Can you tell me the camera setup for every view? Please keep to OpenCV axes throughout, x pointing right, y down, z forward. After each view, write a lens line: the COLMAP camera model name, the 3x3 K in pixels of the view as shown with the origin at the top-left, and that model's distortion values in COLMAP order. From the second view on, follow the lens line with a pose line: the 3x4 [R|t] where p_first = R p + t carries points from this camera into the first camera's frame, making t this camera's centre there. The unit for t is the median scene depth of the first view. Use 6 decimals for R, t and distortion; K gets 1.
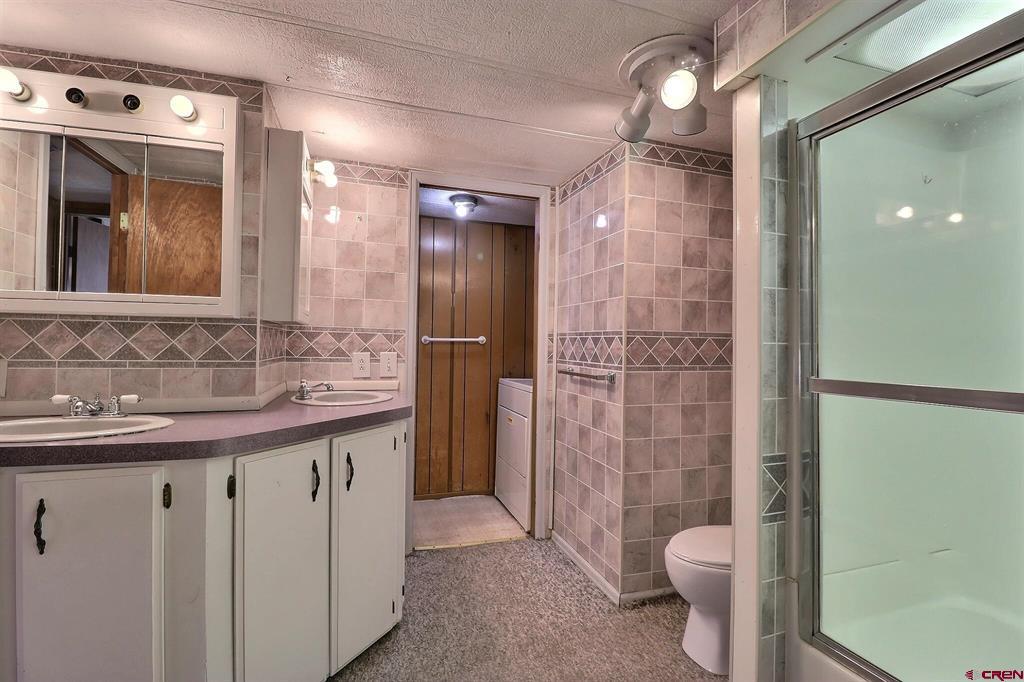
lens RADIAL K [[474.6, 0, 512.0], [0, 474.6, 341.0], [0, 0, 1]] dist [0.001488, -0.011045]
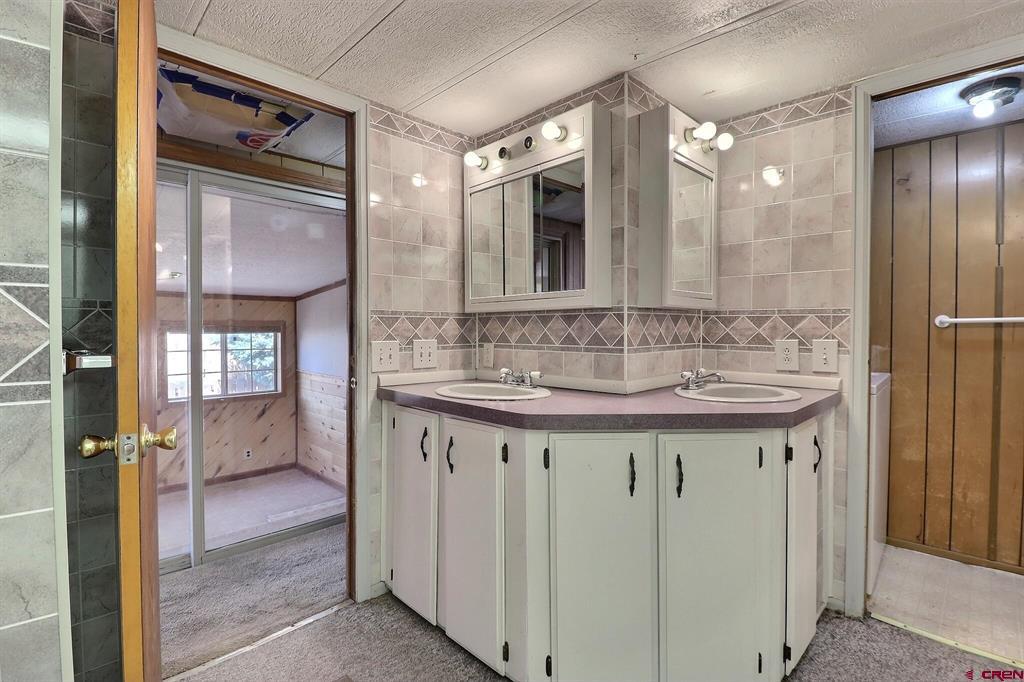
lens RADIAL K [[474.6, 0, 512.0], [0, 474.6, 341.0], [0, 0, 1]] dist [0.001488, -0.011045]
pose [[0.450667, 0.008871, -0.892648, 0.273195], [0.017373, 0.999674, 0.018705, 0.004498], [0.892523, -0.023938, 0.450366, 0.311179]]
